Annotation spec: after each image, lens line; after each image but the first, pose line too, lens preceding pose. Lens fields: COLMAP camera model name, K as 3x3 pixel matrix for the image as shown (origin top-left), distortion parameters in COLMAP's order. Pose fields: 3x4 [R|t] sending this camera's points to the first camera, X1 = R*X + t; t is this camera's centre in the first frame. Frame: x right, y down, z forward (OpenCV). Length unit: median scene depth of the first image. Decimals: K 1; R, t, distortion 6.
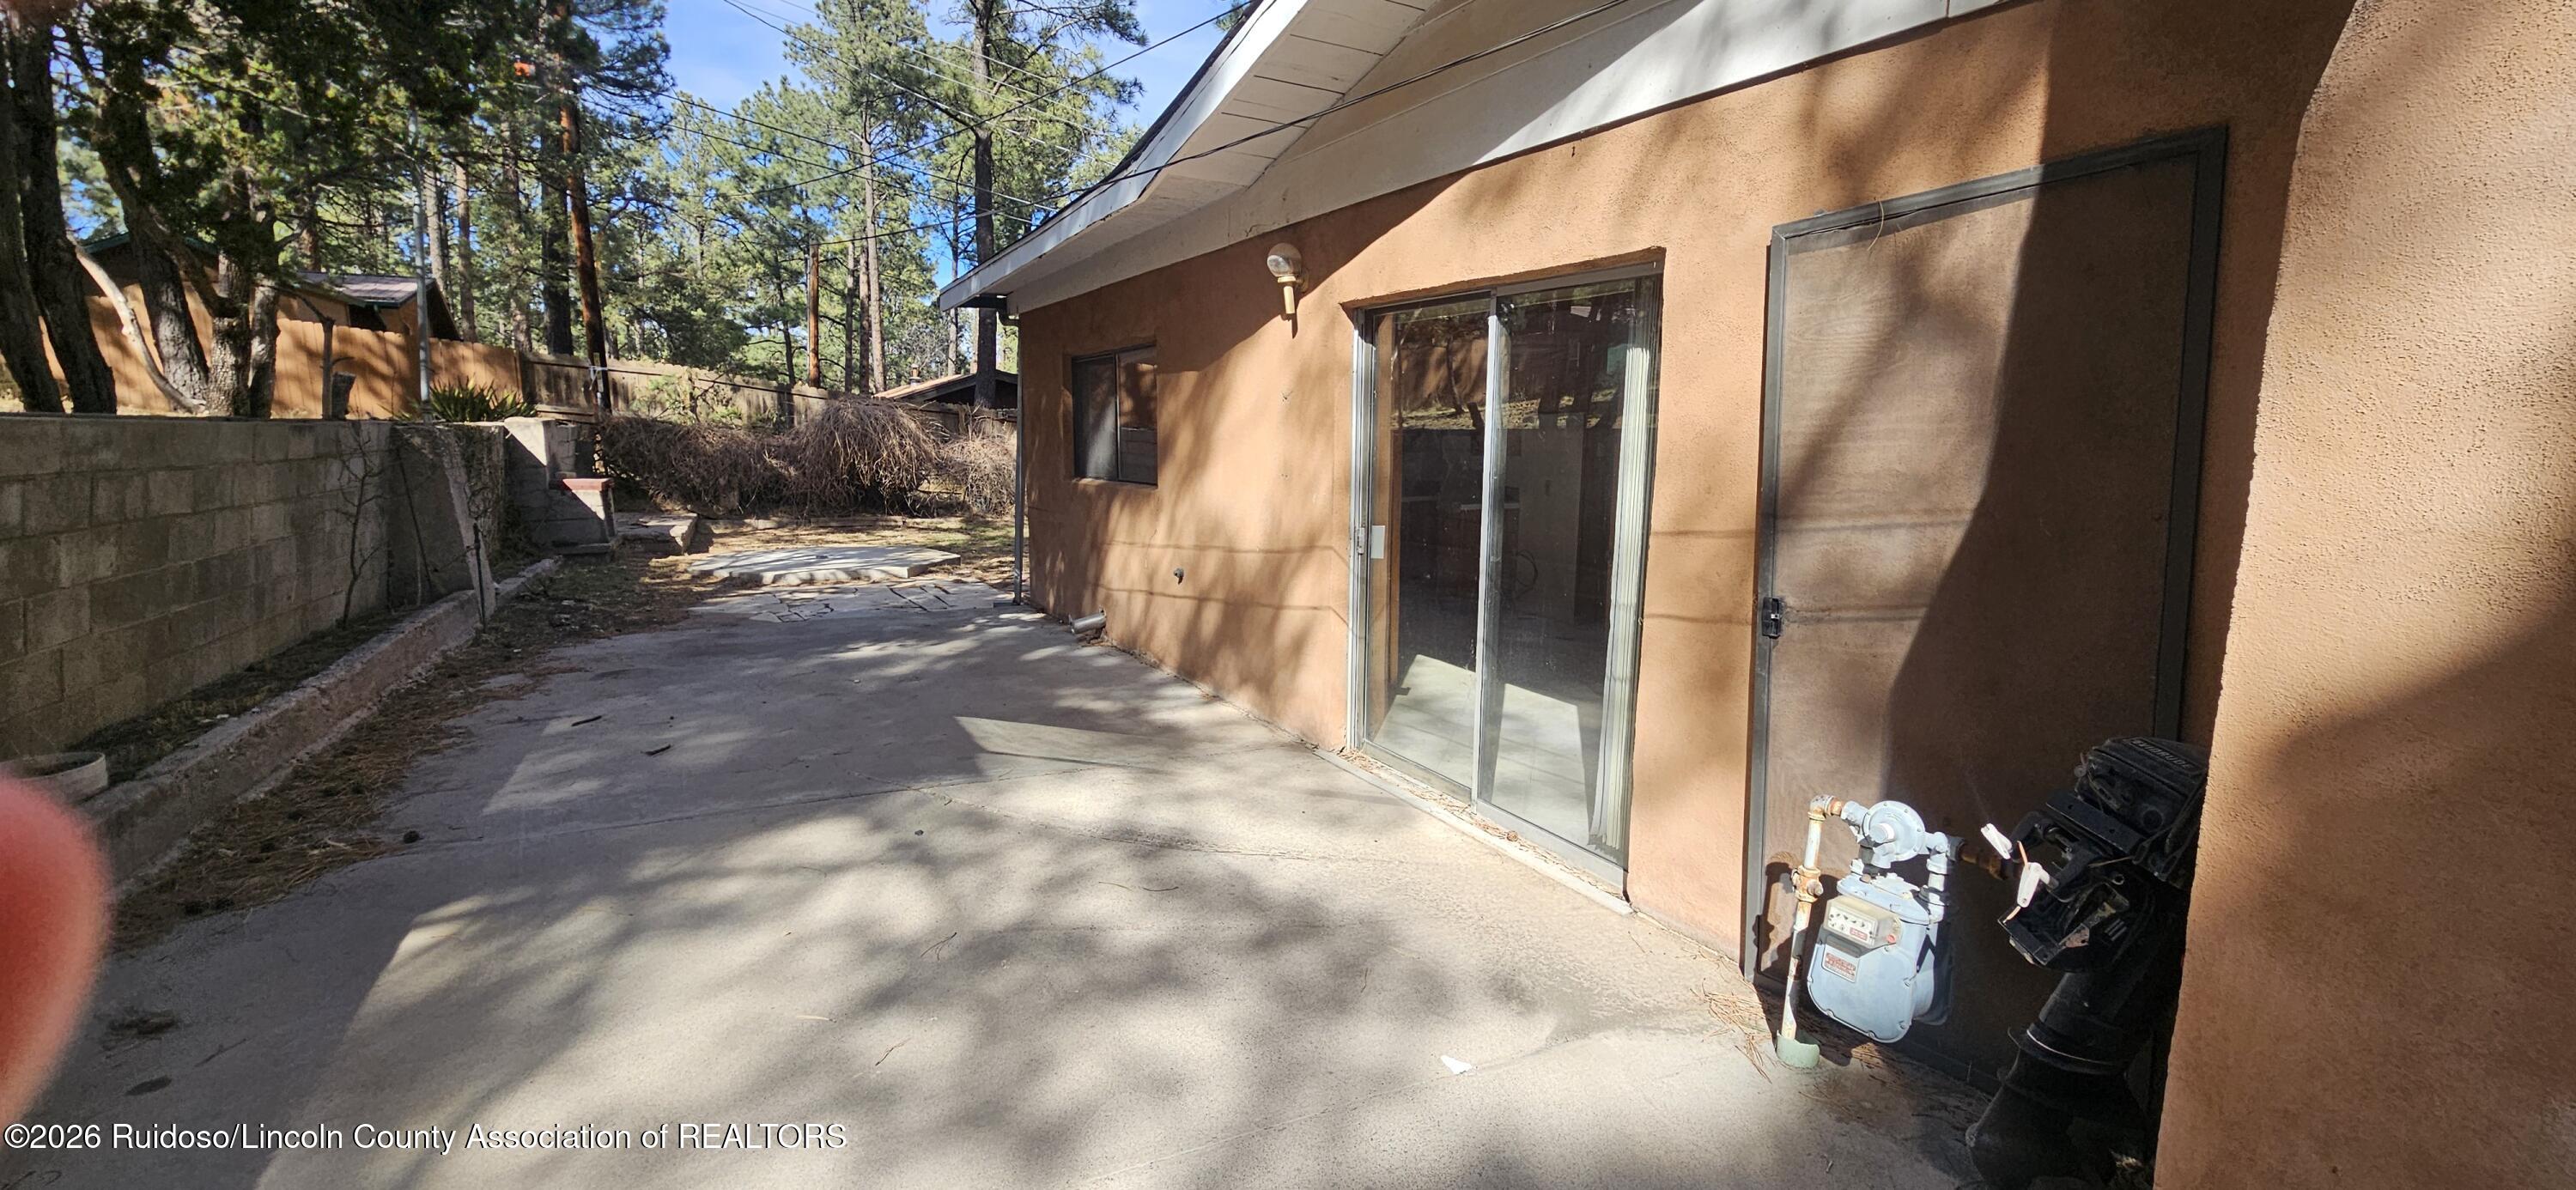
lens RADIAL K [[1054.9, 0, 1288.0], [0, 1054.9, 585.1], [0, 0, 1]] dist [0.000667, 0.000053]
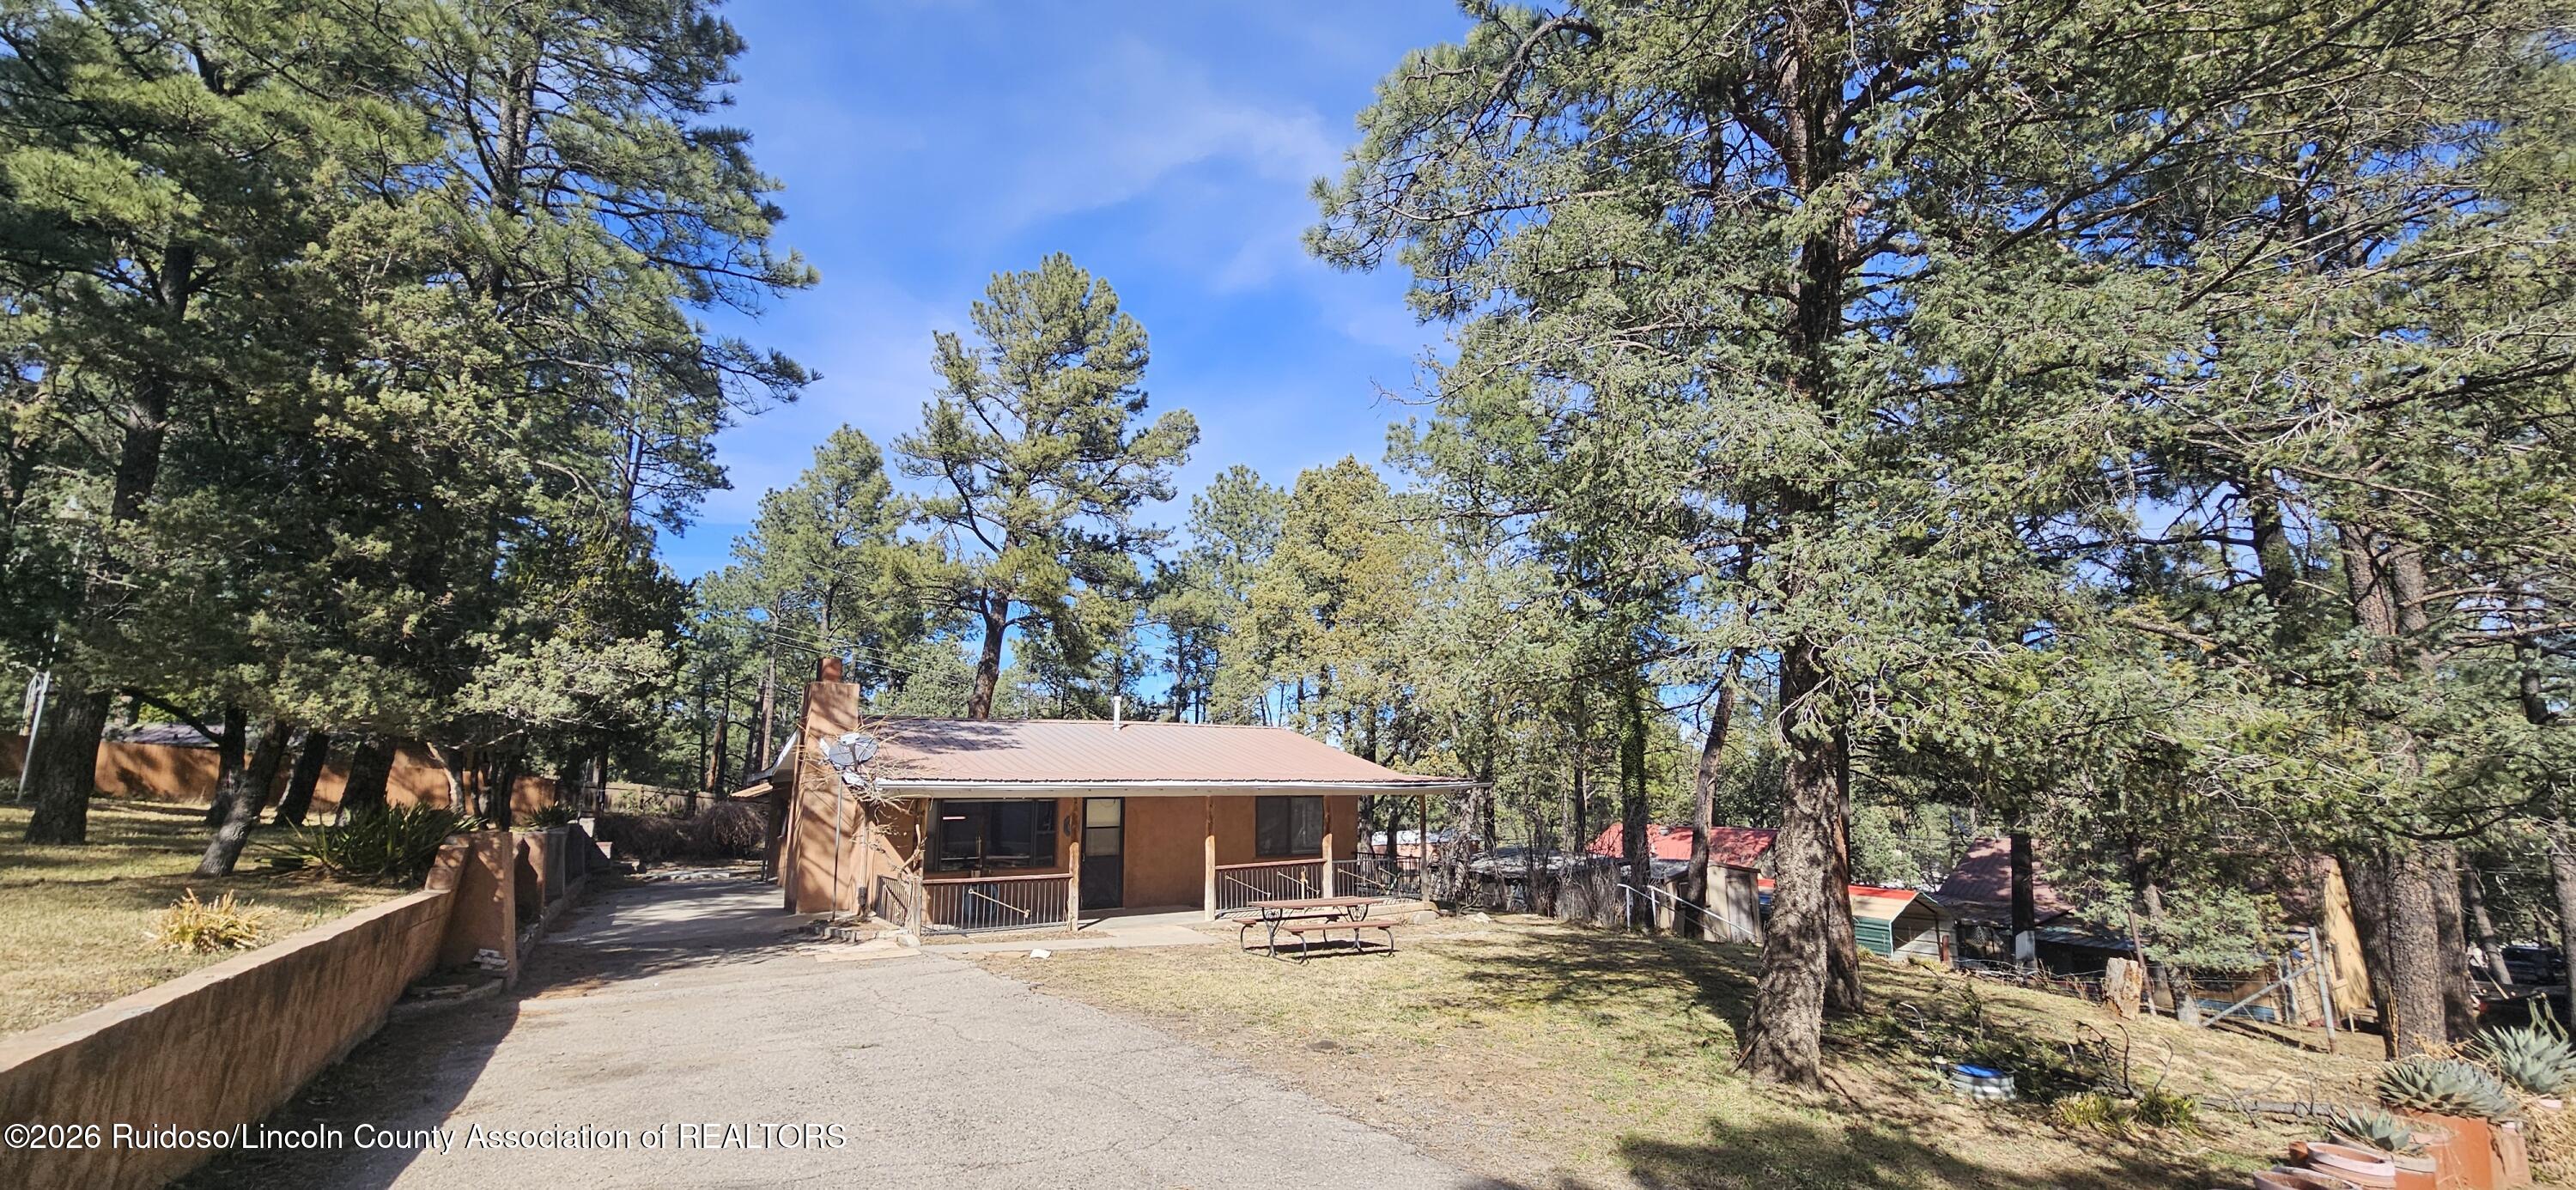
lens RADIAL K [[1054.9, 0, 1286.7], [0, 1054.9, 596.0], [0, 0, 1]] dist [0.000667, 0.000053]
pose [[0.997700, -0.008988, 0.067189, 0.517365], [0.030143, 0.946607, -0.320977, 0.129181], [-0.060717, 0.322264, 0.944701, -1.081972]]
